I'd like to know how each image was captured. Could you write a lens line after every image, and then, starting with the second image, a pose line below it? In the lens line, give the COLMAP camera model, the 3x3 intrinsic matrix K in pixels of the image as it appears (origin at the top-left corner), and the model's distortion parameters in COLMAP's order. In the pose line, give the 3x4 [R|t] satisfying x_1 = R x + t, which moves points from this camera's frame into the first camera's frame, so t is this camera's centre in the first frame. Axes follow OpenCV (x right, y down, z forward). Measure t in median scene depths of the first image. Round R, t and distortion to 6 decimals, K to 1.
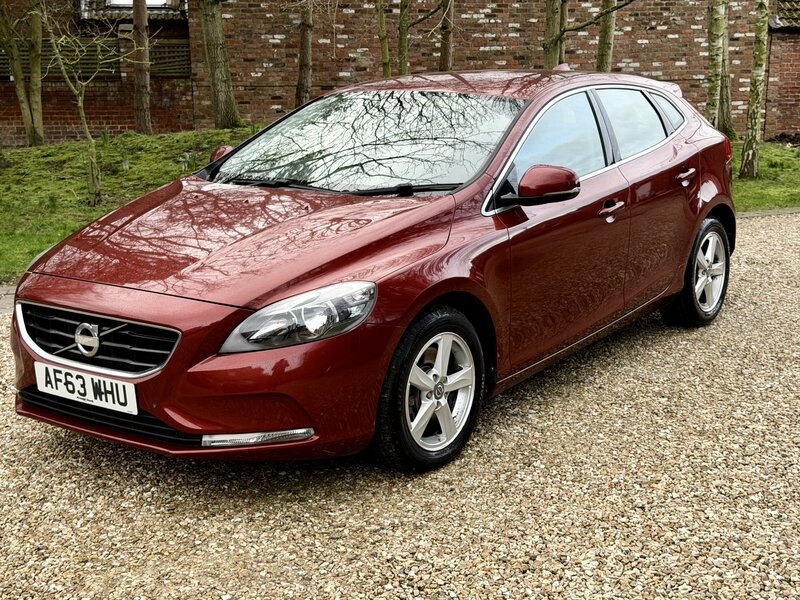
lens RADIAL K [[1153.1, 0, 400.0], [0, 1153.1, 300.0], [0, 0, 1]] dist [0.166464, -0.150669]
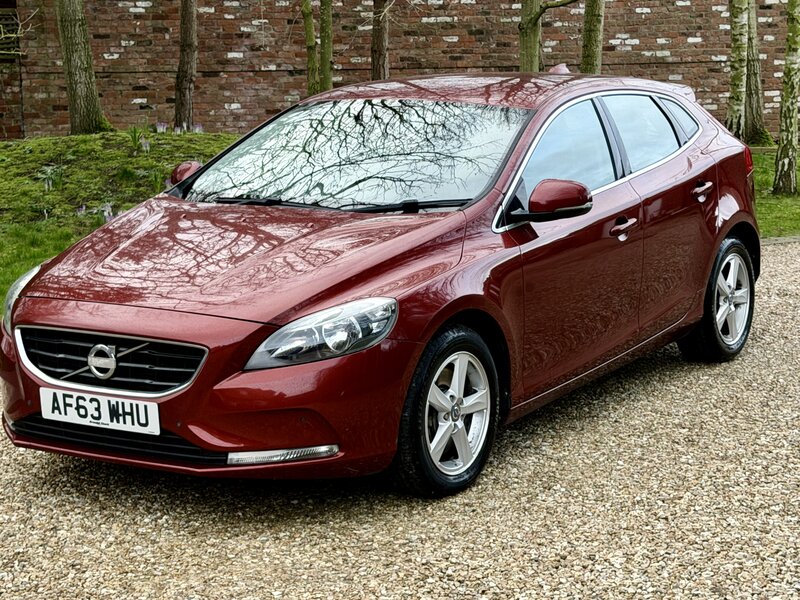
lens RADIAL K [[1792.2, 0, 400.0], [0, 1792.2, 300.0], [0, 0, 1]] dist [0.108930, 0.920258]
pose [[0.997509, -0.013819, 0.069168, -0.115324], [0.017198, 0.998675, -0.048502, 0.056595], [-0.068406, 0.049570, 0.996425, -0.496534]]
